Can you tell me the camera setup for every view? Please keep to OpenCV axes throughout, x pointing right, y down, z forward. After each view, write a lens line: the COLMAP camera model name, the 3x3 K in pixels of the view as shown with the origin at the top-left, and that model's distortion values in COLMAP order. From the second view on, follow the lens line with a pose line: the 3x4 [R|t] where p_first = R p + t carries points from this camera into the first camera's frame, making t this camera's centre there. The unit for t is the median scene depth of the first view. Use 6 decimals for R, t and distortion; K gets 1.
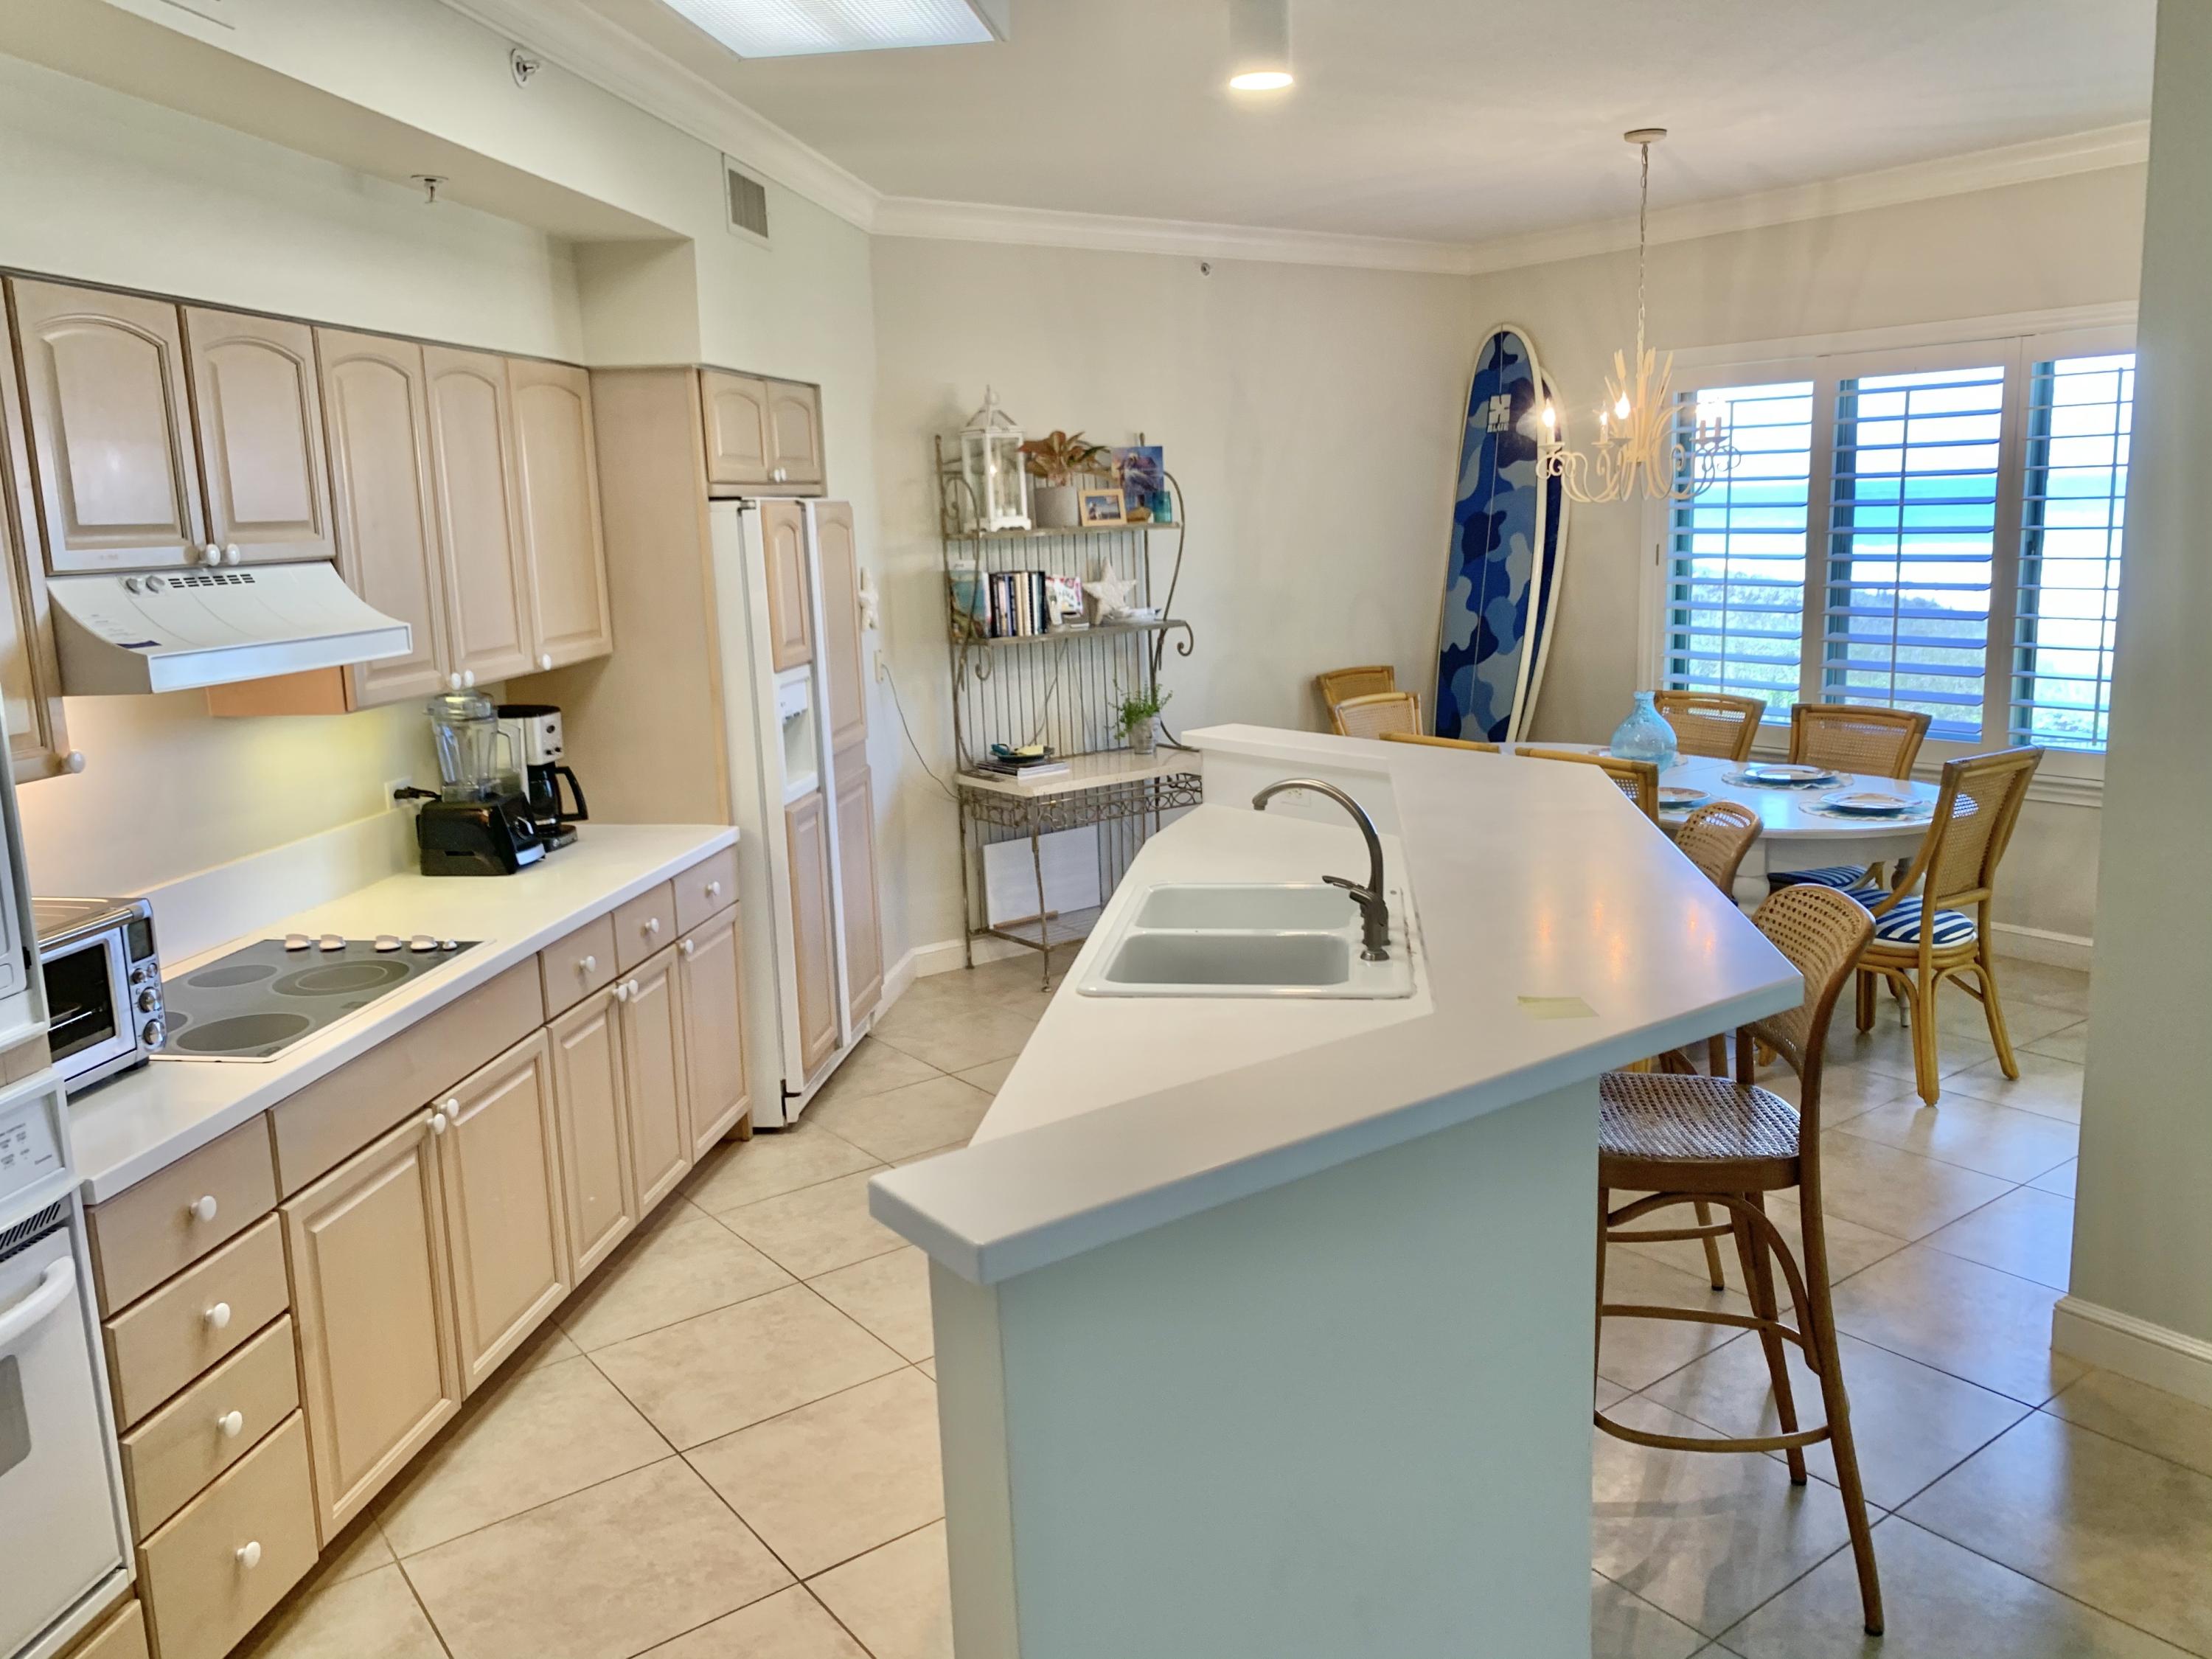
lens RADIAL K [[1709.4, 0, 1105.0], [0, 1709.4, 775.2], [0, 0, 1]] dist [0.098817, -0.076012]
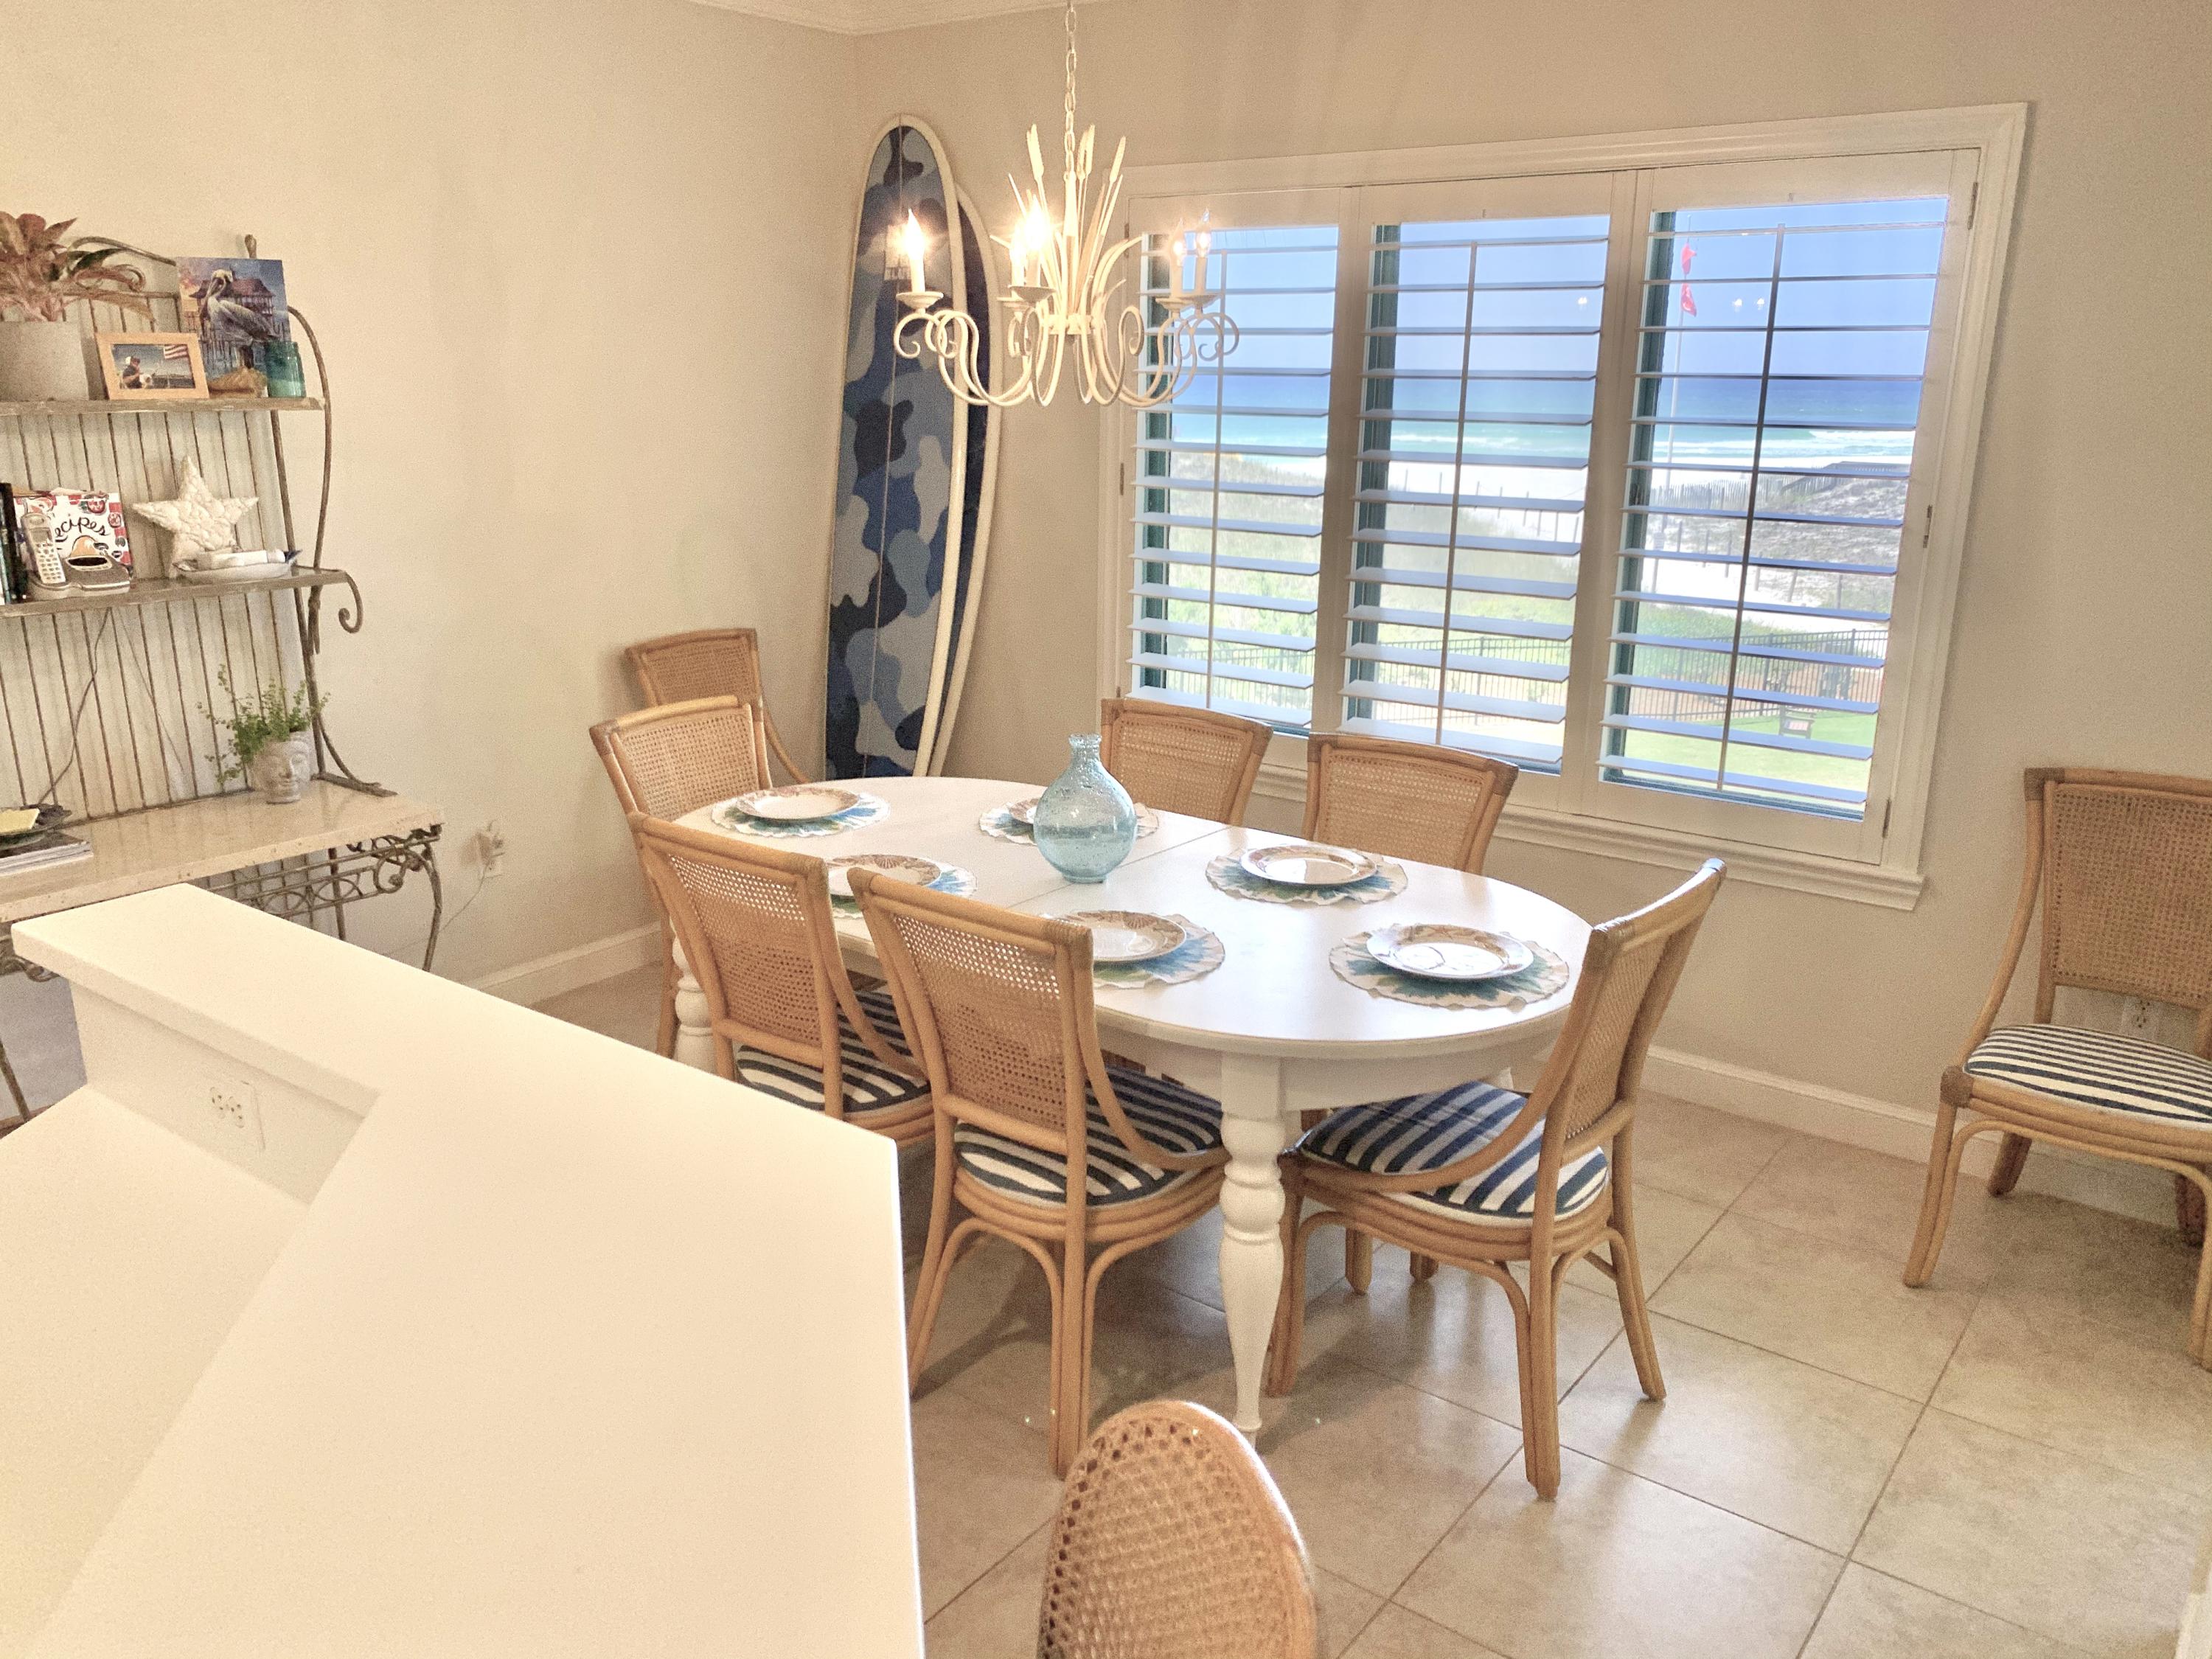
lens RADIAL K [[1709.4, 0, 1105.0], [0, 1709.4, 775.2], [0, 0, 1]] dist [0.098817, -0.076012]
pose [[0.961196, -0.026327, 0.274607, 0.131082], [0.005767, 0.997136, 0.075410, -0.065433], [-0.275805, -0.070900, 0.958595, 0.364750]]
